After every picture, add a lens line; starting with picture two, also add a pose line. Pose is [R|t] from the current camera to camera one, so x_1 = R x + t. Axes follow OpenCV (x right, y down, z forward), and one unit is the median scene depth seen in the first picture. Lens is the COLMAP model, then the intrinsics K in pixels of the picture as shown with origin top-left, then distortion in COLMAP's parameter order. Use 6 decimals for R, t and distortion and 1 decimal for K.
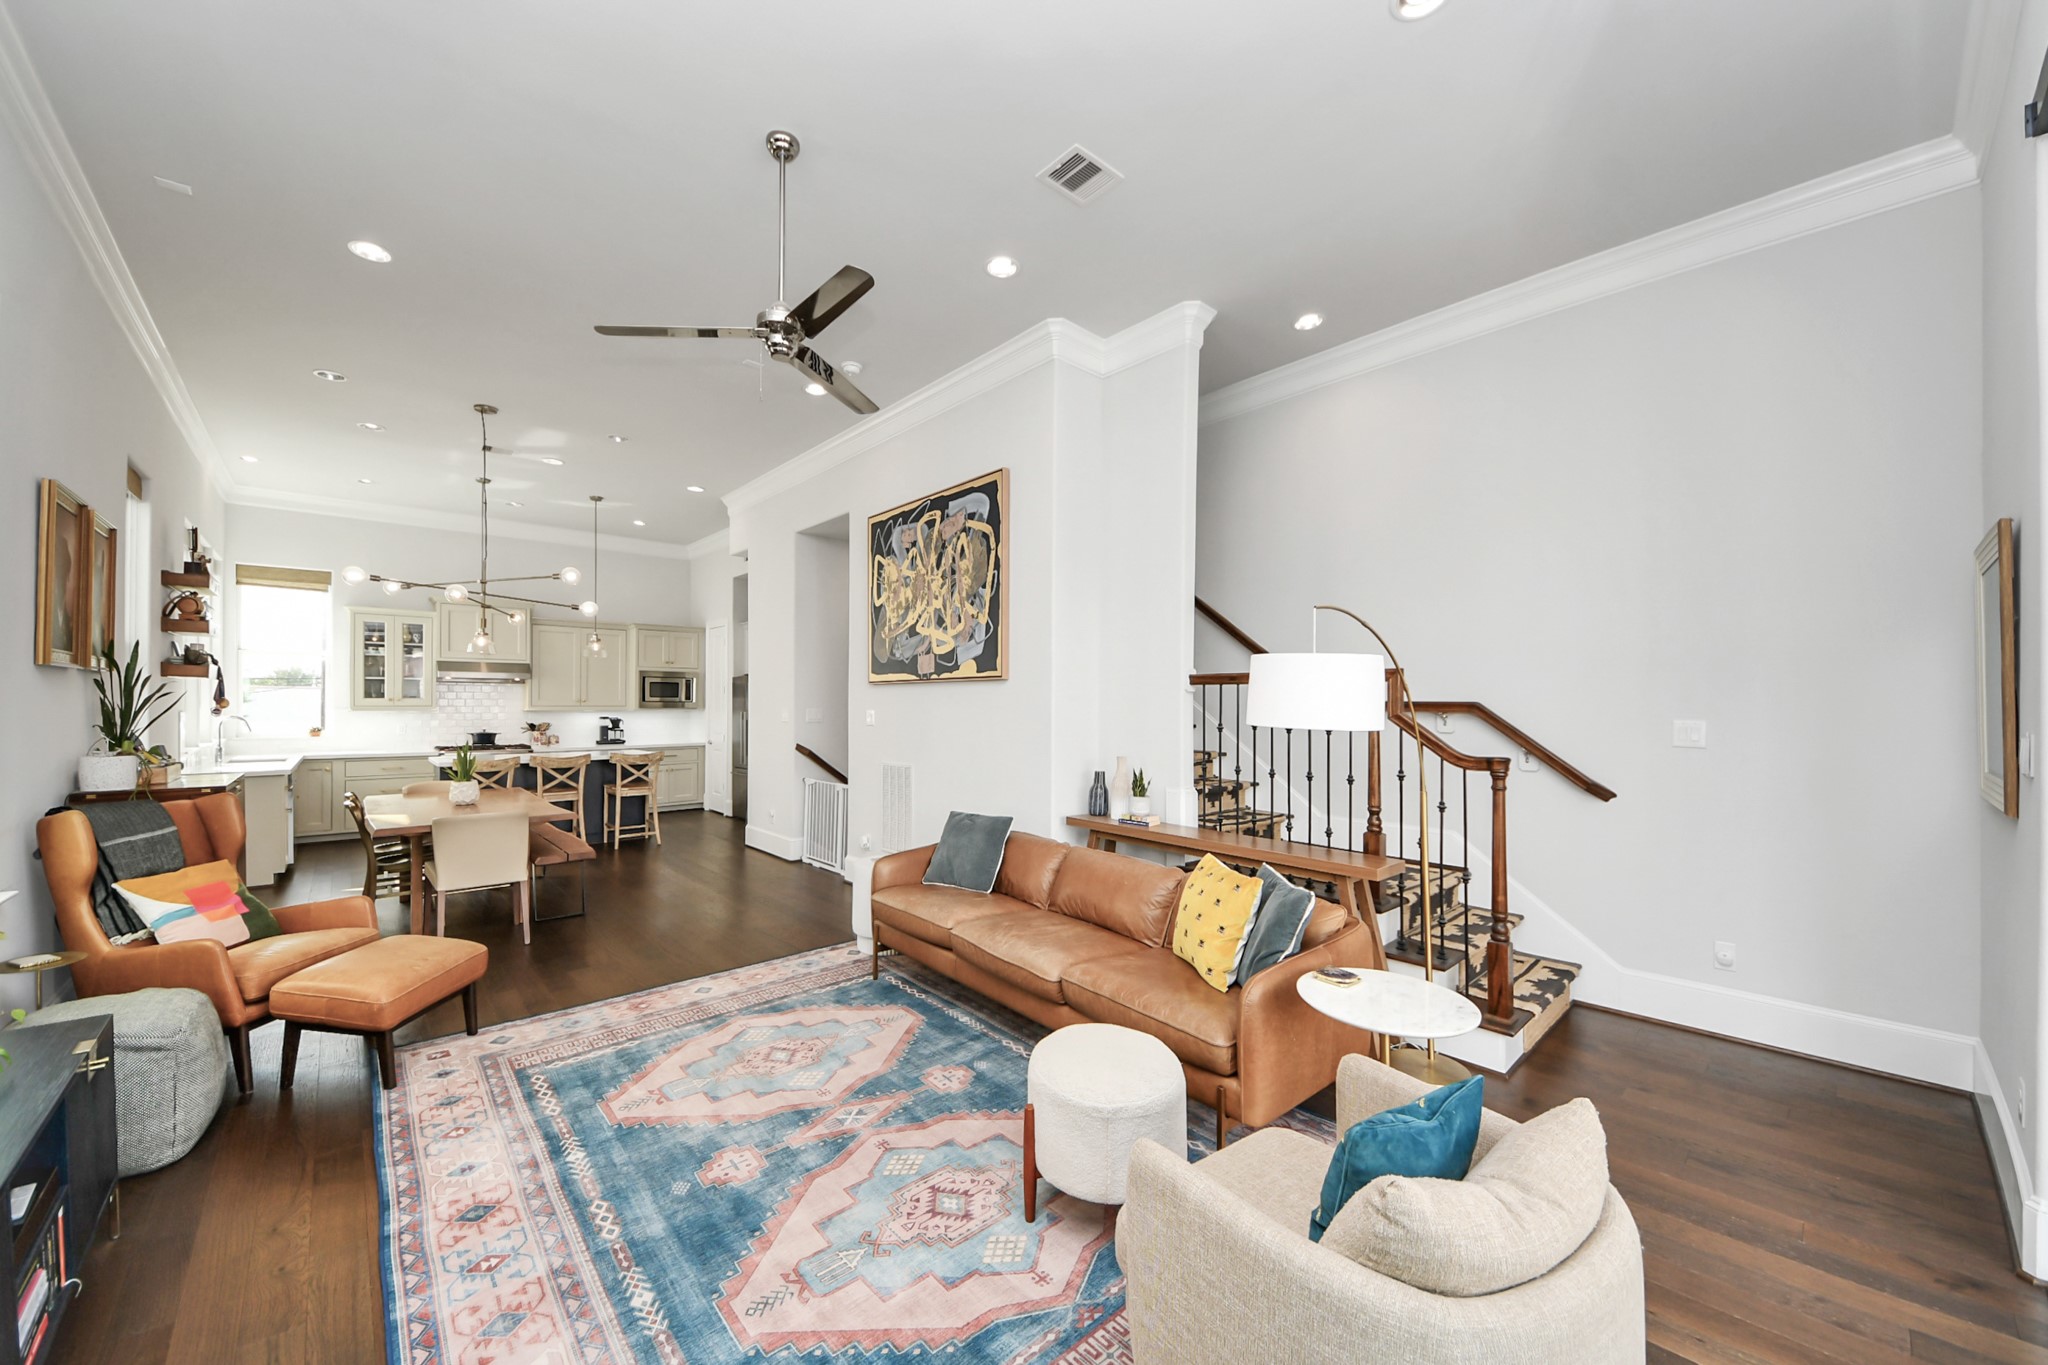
lens RADIAL K [[771.5, 0, 1014.0], [0, 771.5, 696.3], [0, 0, 1]] dist [-0.001240, -0.014357]
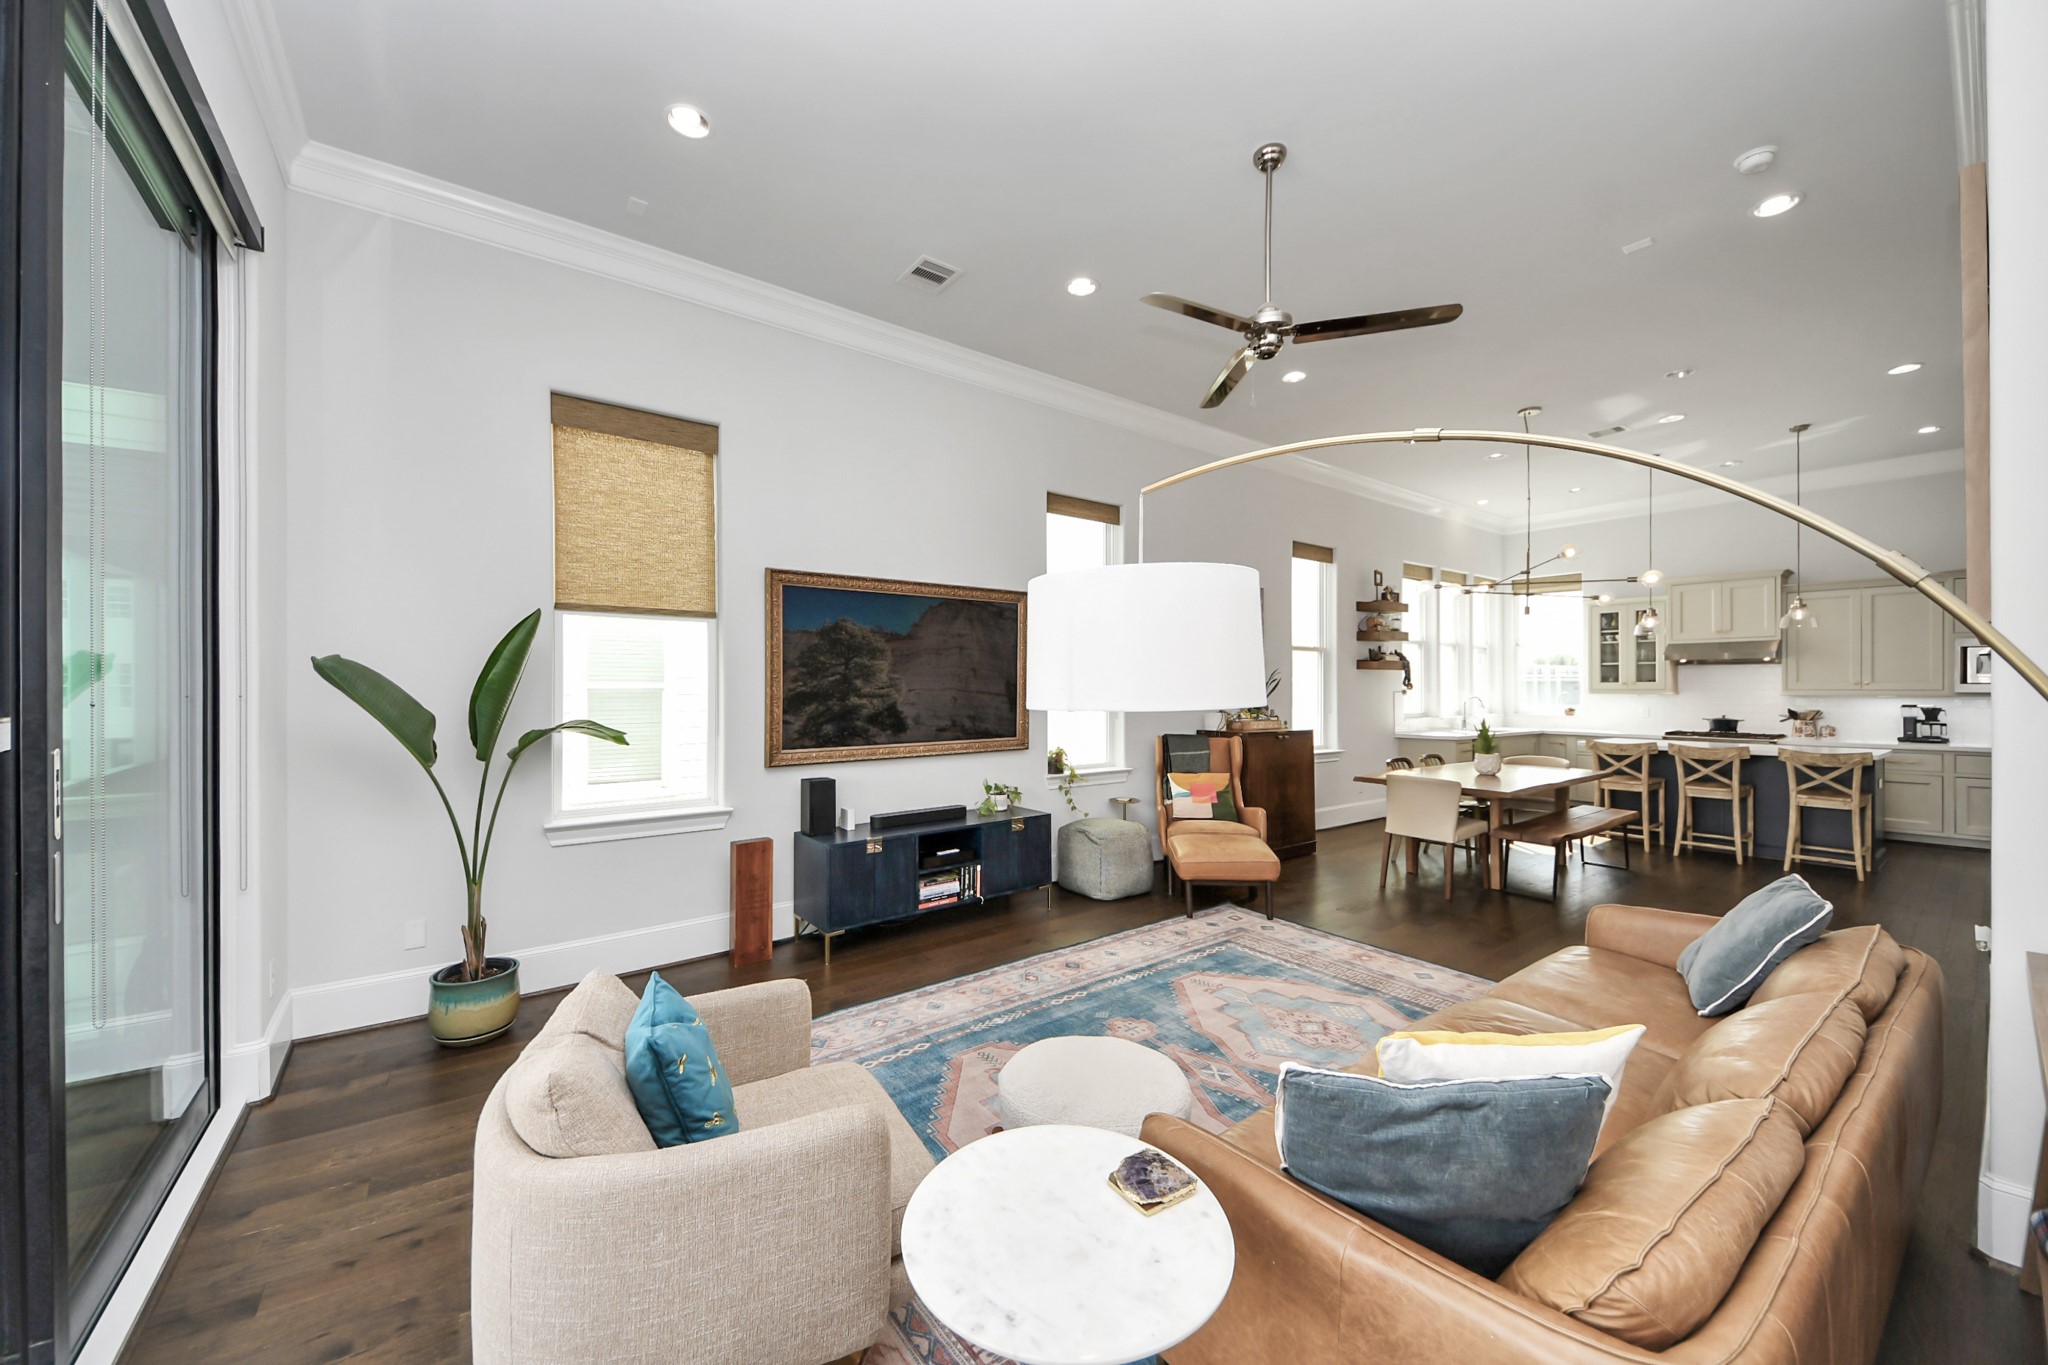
lens RADIAL K [[712.4, 0, 1035.1], [0, 712.4, 688.5], [0, 0, 1]] dist [0.007816, -0.008046]
pose [[-0.085830, -0.000031, -0.996310, 0.397195], [0.007683, 0.999970, -0.000693, 0.009367], [0.996280, -0.007714, -0.085827, 0.427126]]
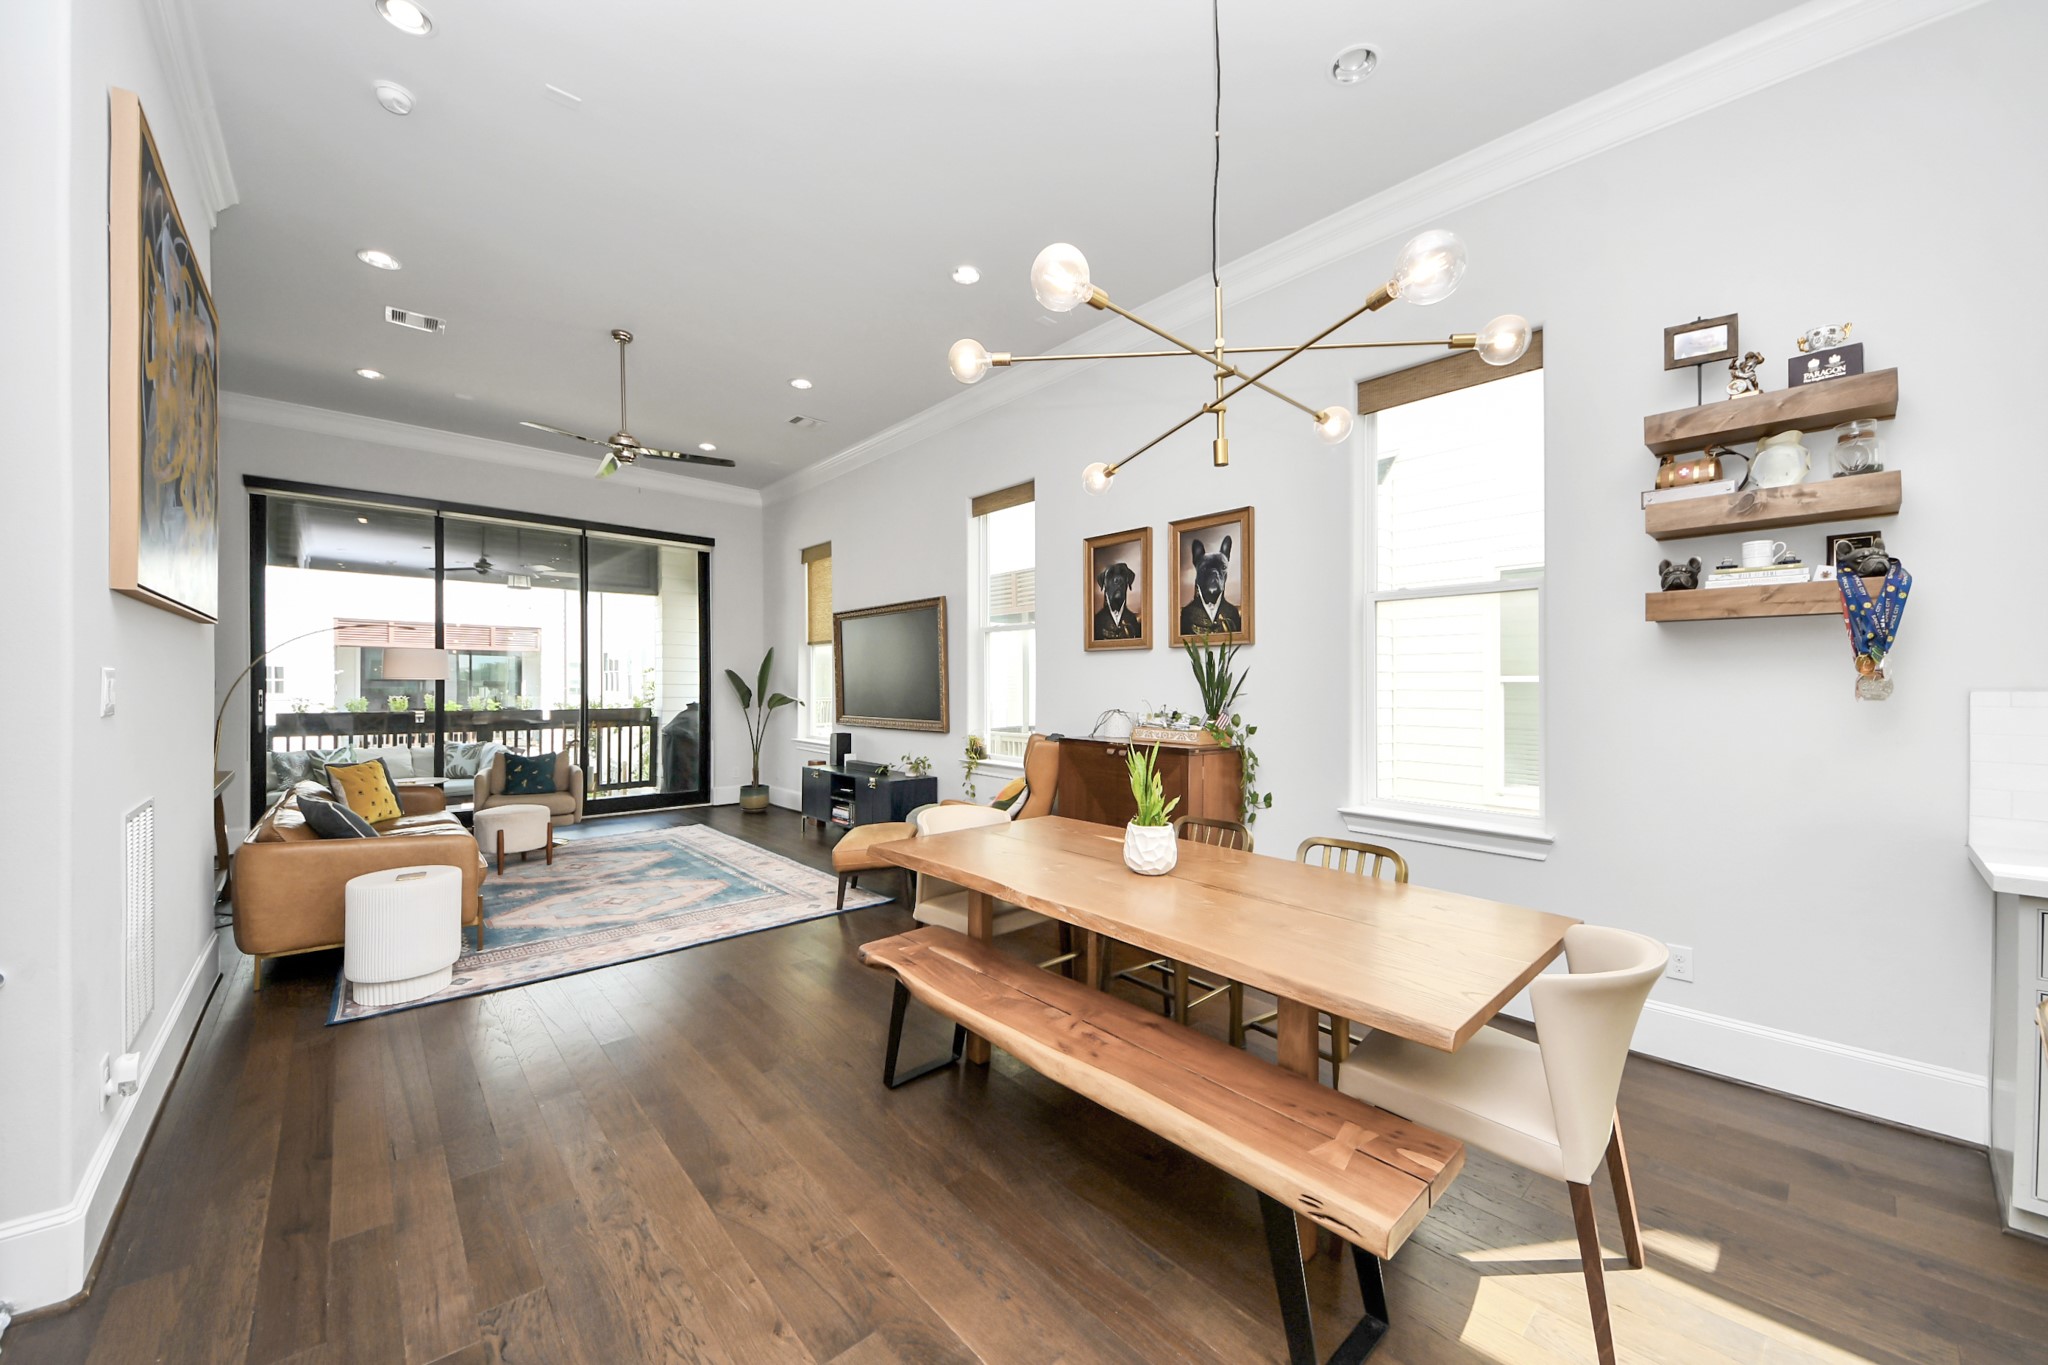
lens RADIAL K [[760.6, 0, 1038.1], [0, 760.6, 687.4], [0, 0, 1]] dist [-0.001760, -0.000246]
pose [[-0.999505, -0.010281, -0.029728, -0.639206], [-0.009996, 0.999903, -0.009704, 0.031130], [0.029825, -0.009402, -0.999511, 1.492729]]
